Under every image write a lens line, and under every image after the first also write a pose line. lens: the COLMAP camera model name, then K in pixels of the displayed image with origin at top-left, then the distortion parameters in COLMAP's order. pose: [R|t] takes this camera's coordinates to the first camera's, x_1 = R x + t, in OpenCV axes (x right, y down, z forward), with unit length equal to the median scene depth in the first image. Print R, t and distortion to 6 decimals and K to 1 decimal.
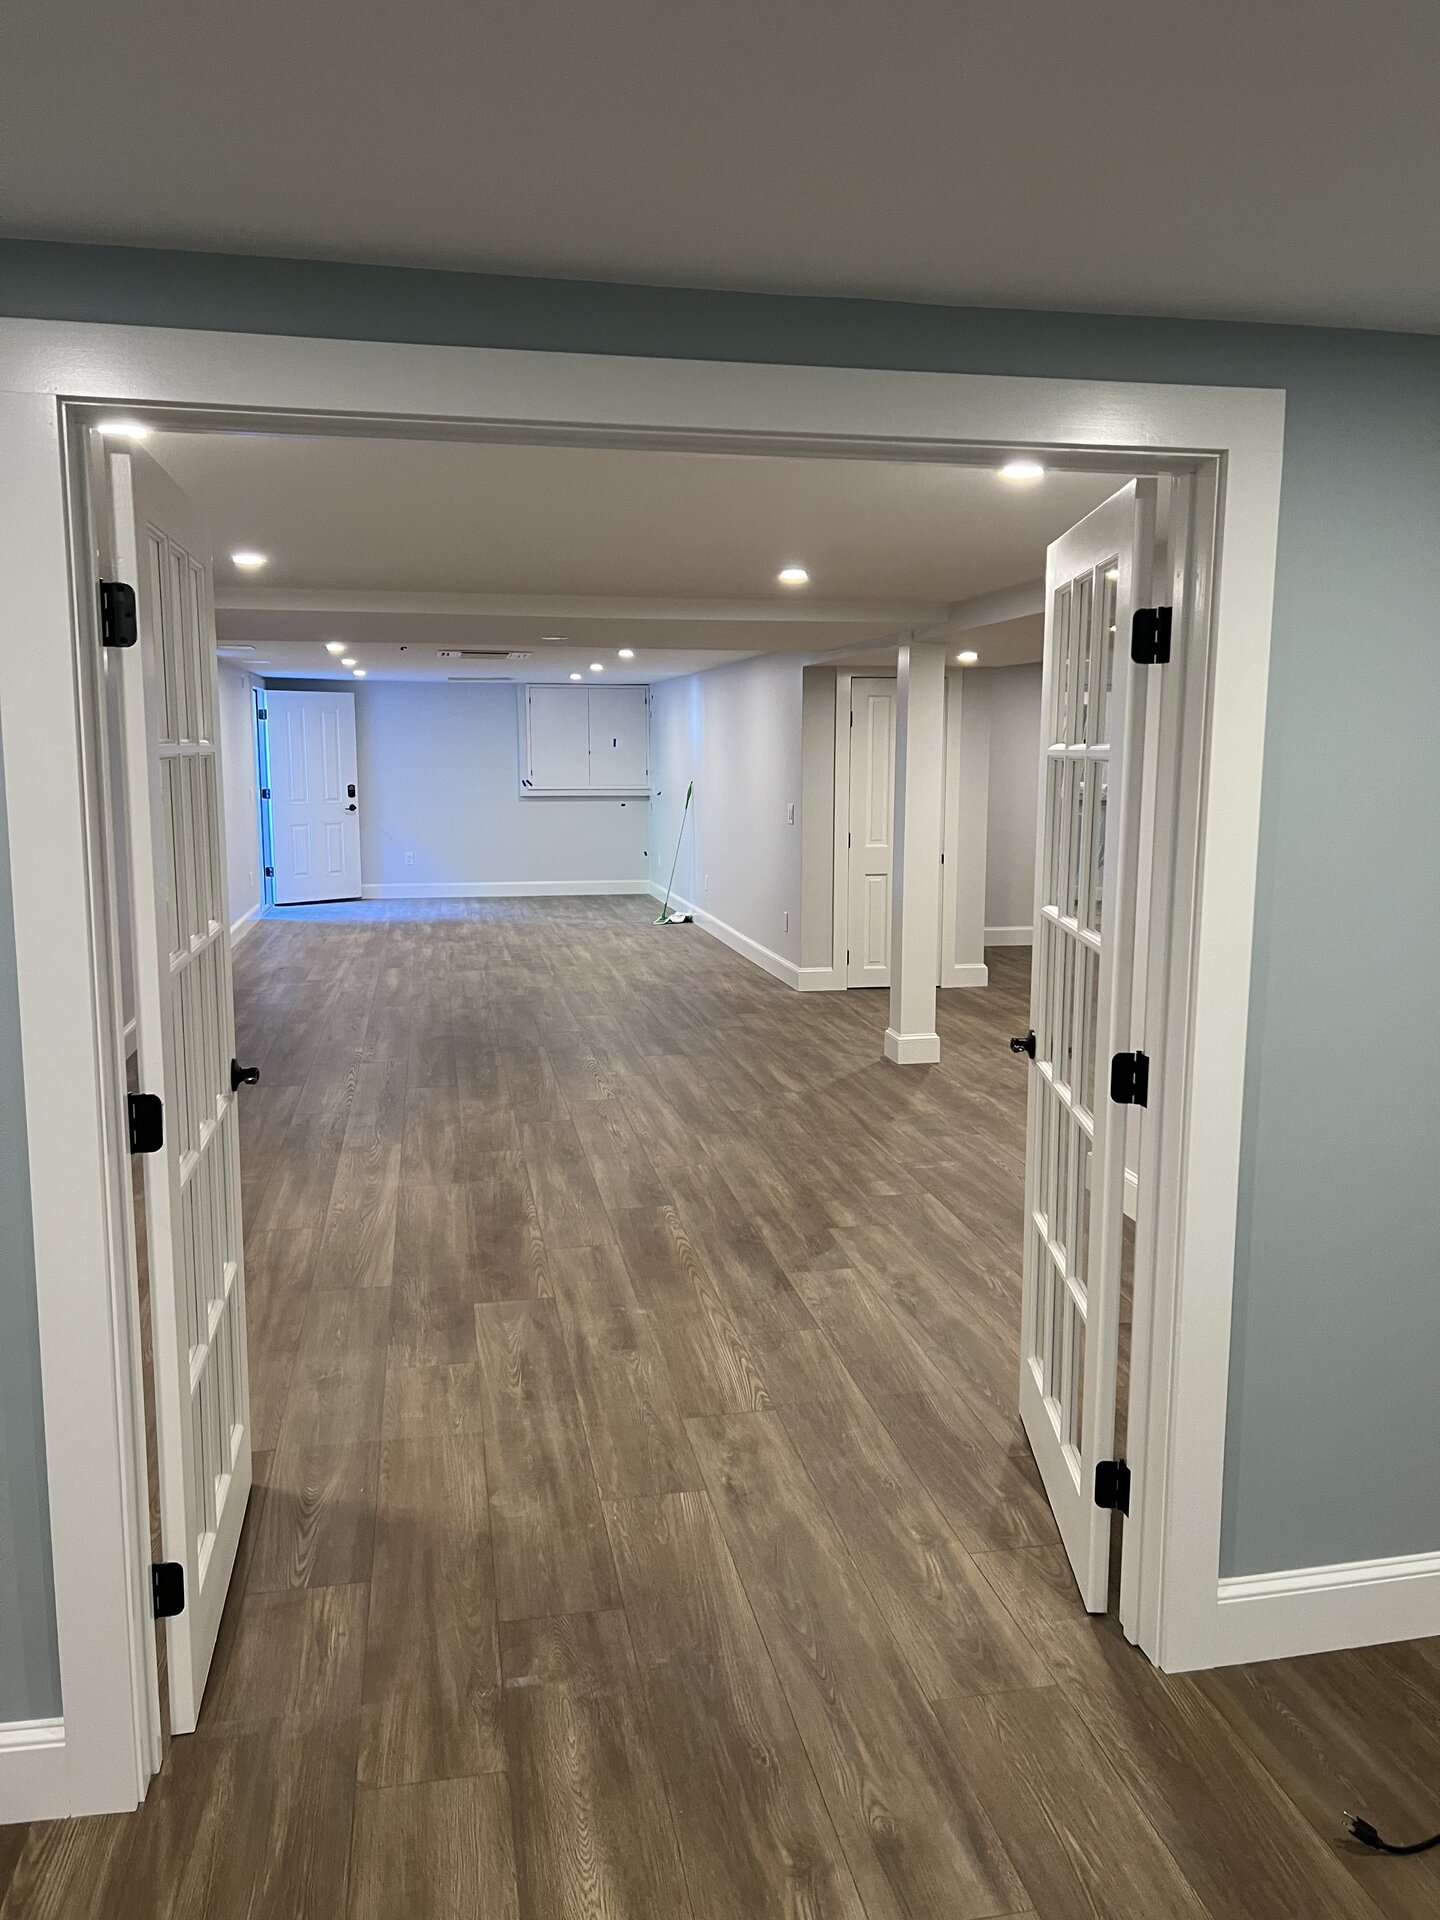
lens RADIAL K [[1437.4, 0, 720.0], [0, 1437.4, 960.0], [0, 0, 1]] dist [0.044461, -0.093691]
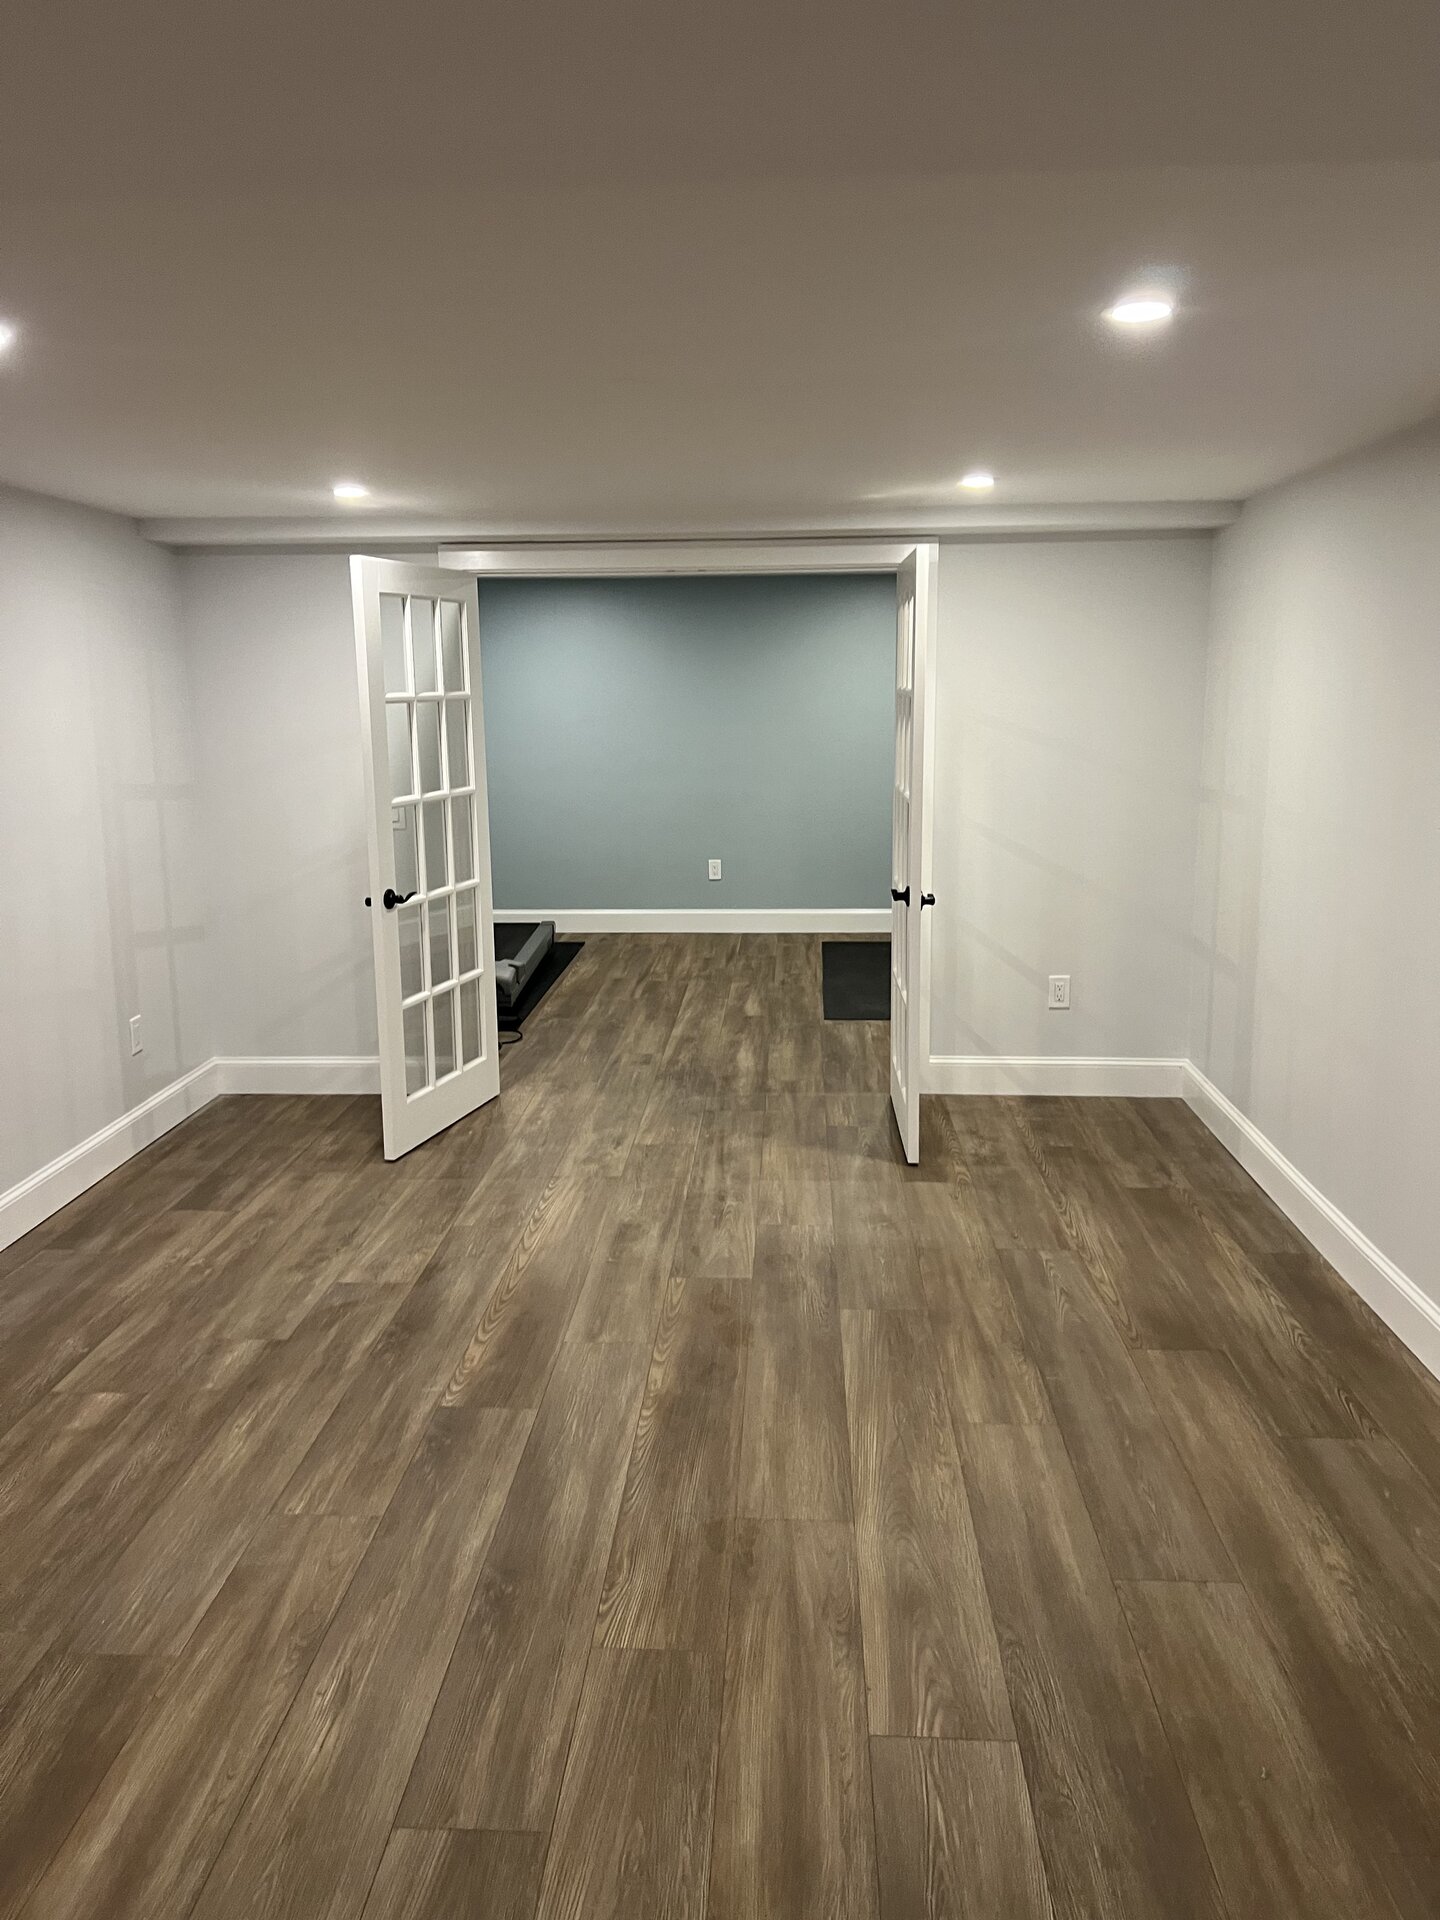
lens RADIAL K [[1437.4, 0, 720.0], [0, 1437.4, 960.0], [0, 0, 1]] dist [0.044461, -0.093691]
pose [[-0.969454, -0.044271, 0.241245, -0.375192], [0.040075, 0.941766, 0.333871, -0.288622], [-0.241977, 0.333341, -0.911225, 1.823978]]
